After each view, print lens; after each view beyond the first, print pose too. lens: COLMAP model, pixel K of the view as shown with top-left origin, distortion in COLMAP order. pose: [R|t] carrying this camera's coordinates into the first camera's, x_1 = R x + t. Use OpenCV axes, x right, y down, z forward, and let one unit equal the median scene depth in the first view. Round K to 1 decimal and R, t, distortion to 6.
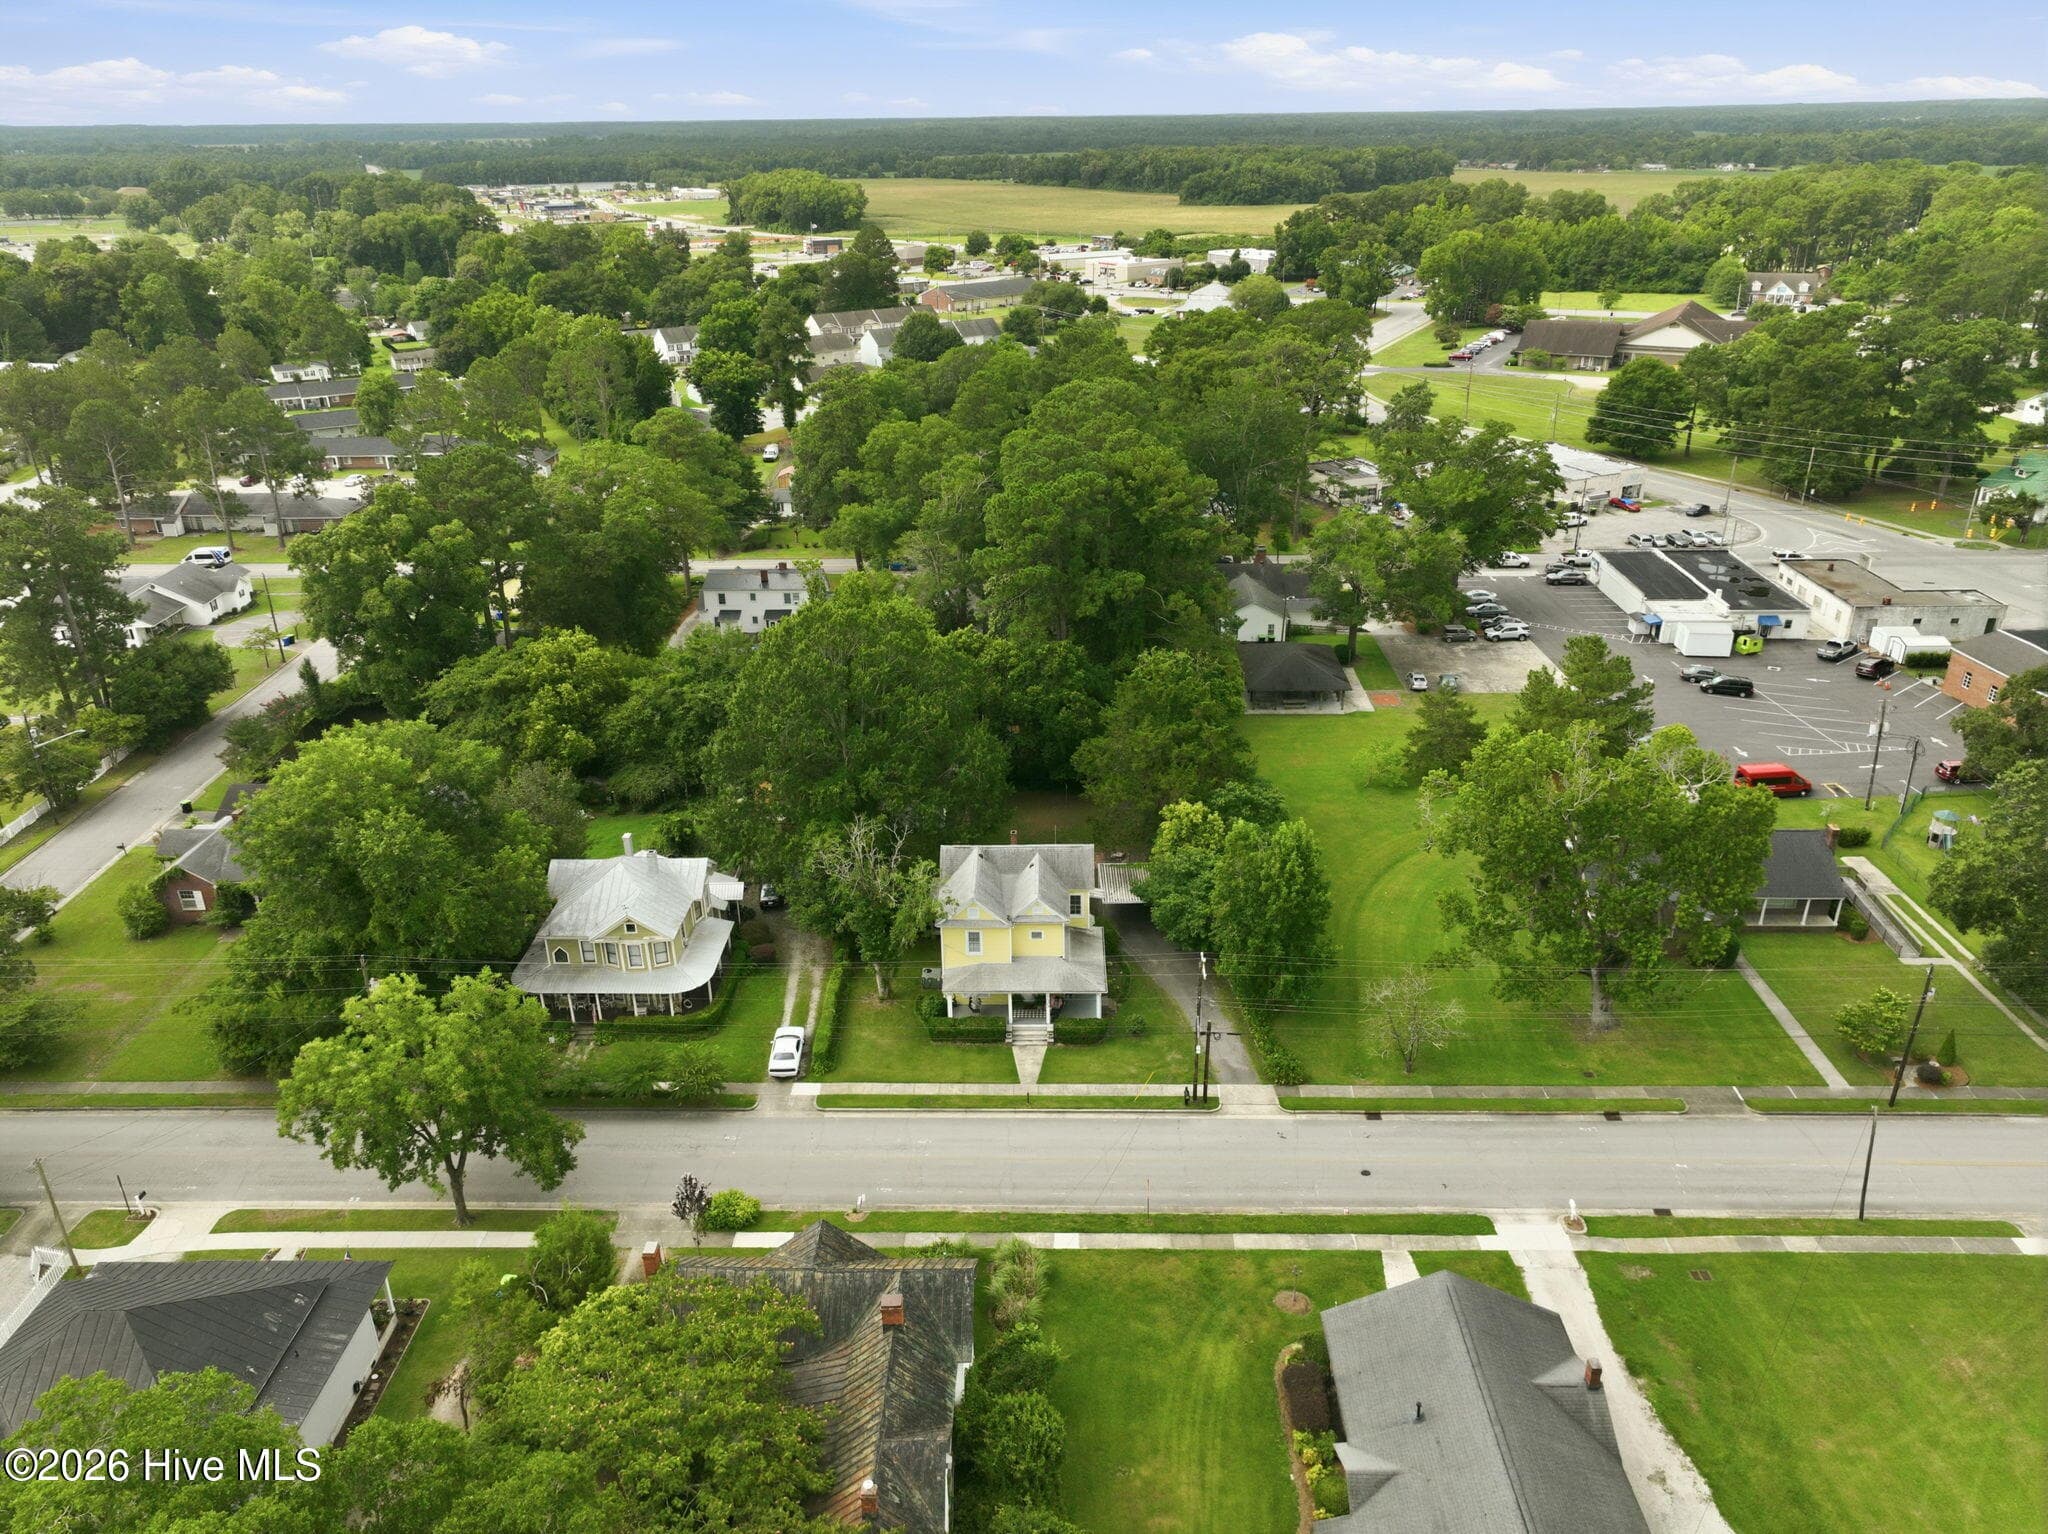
lens RADIAL K [[1433.9, 0, 1019.0], [0, 1433.9, 770.4], [0, 0, 1]] dist [0.000586, 0.000080]
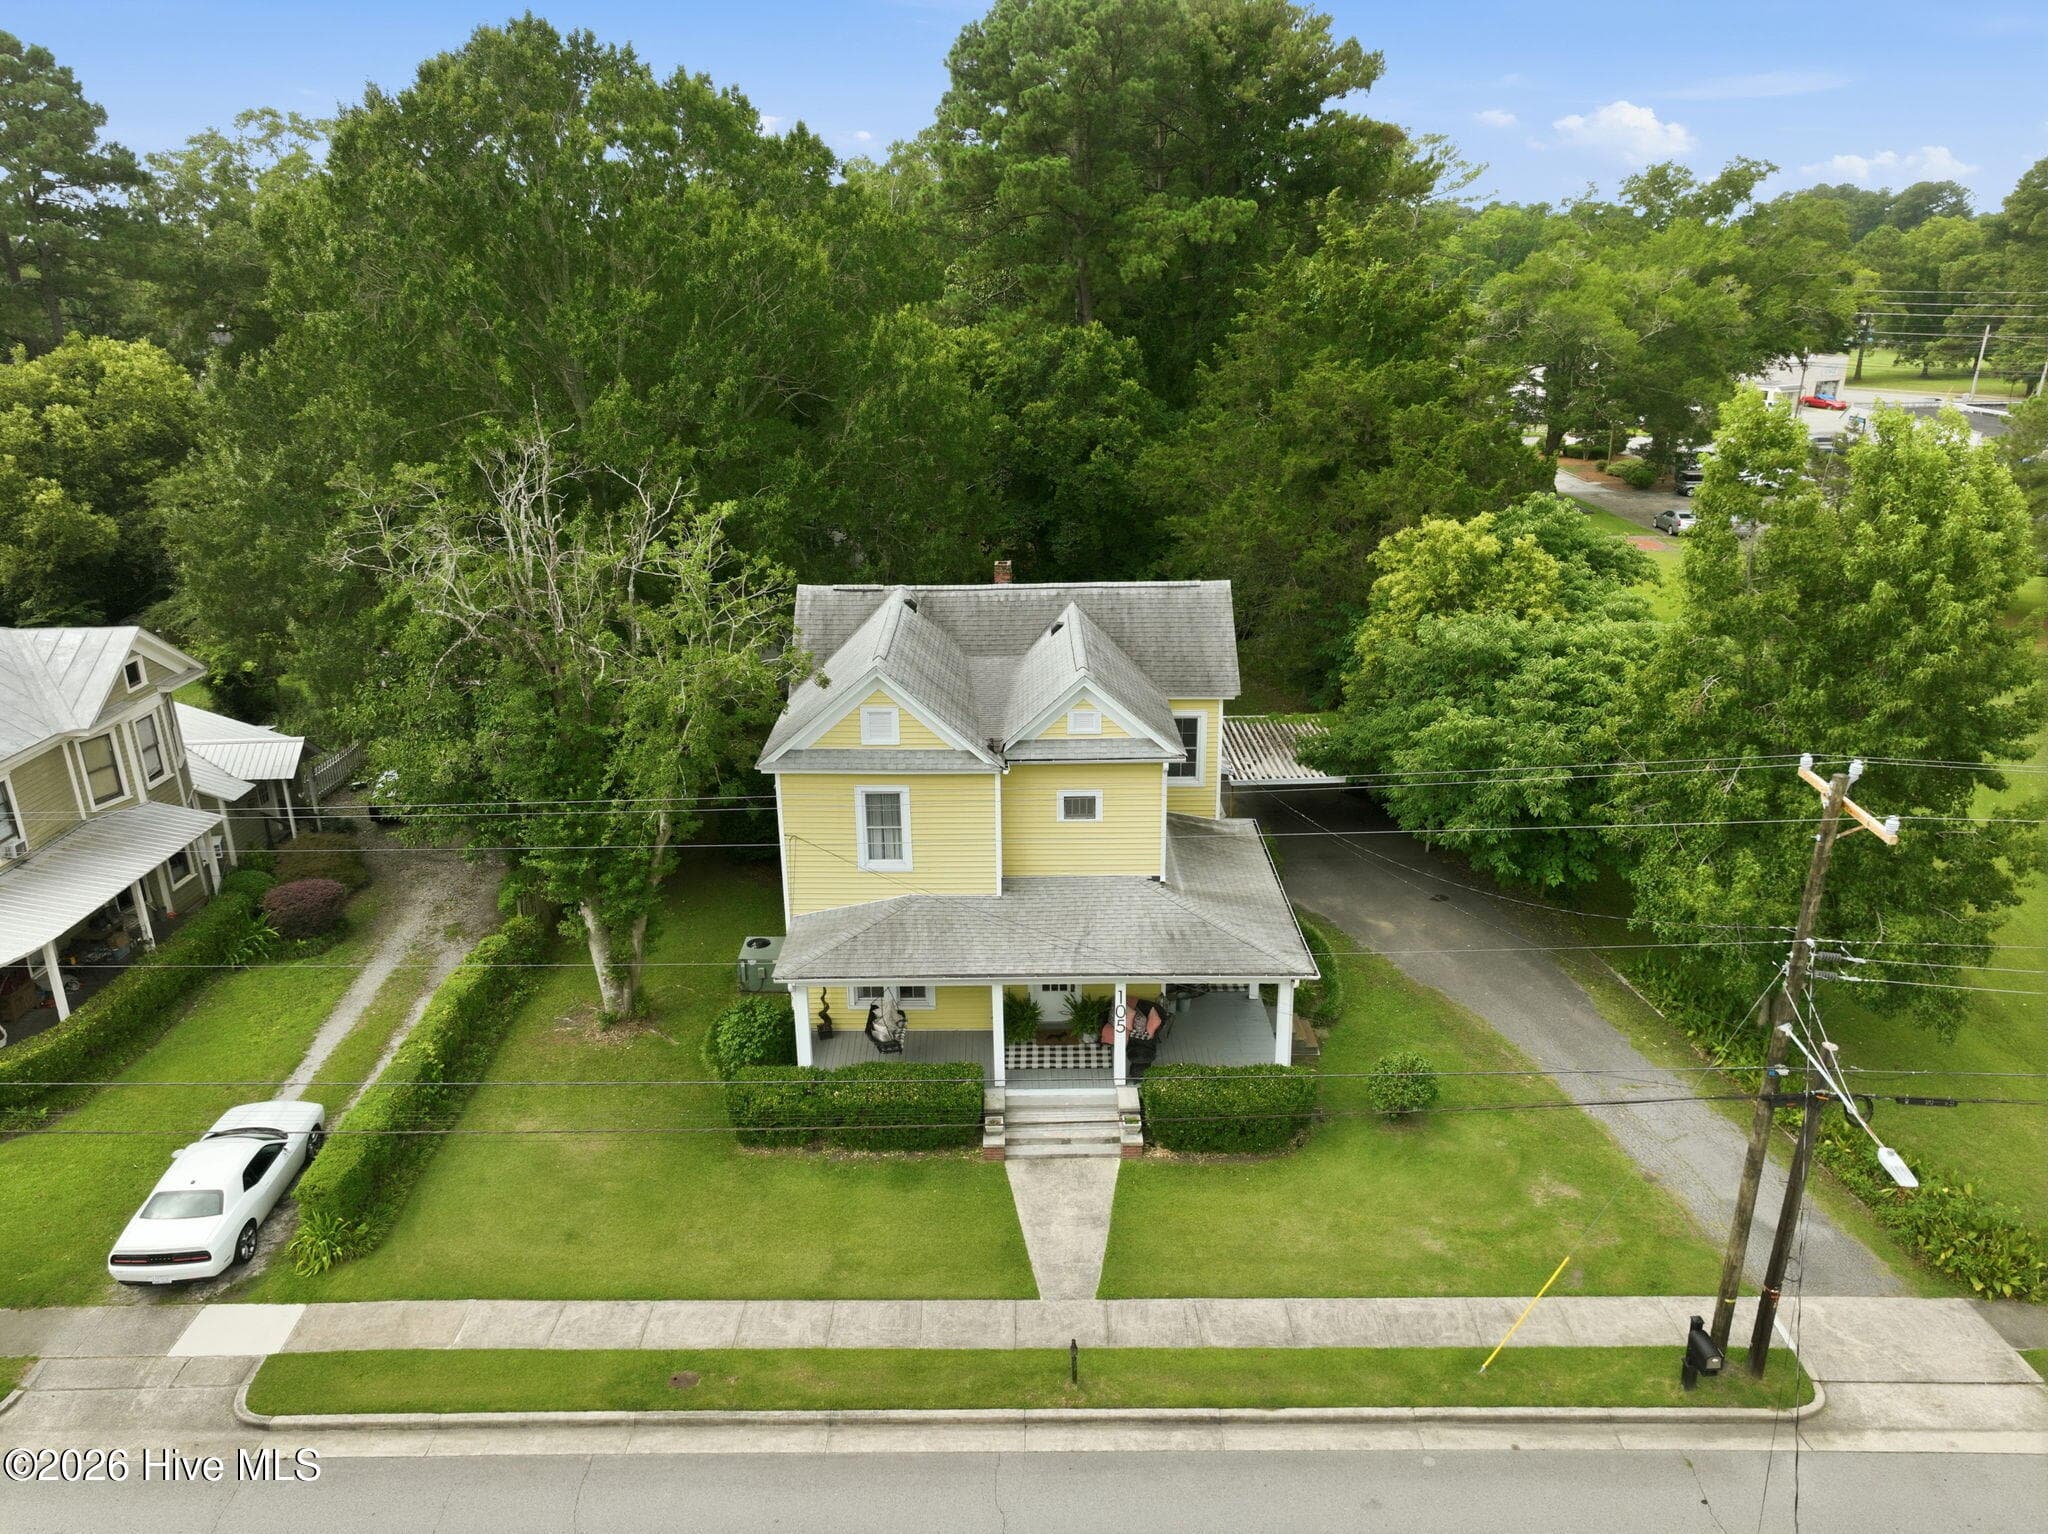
lens RADIAL K [[1433.9, 0, 1033.4], [0, 1433.9, 760.4], [0, 0, 1]] dist [0.000586, 0.000080]
pose [[0.999500, -0.001886, 0.031568, -0.008162], [0.004659, 0.996109, -0.088008, 0.133669], [-0.031279, 0.088111, 0.995619, 0.684502]]
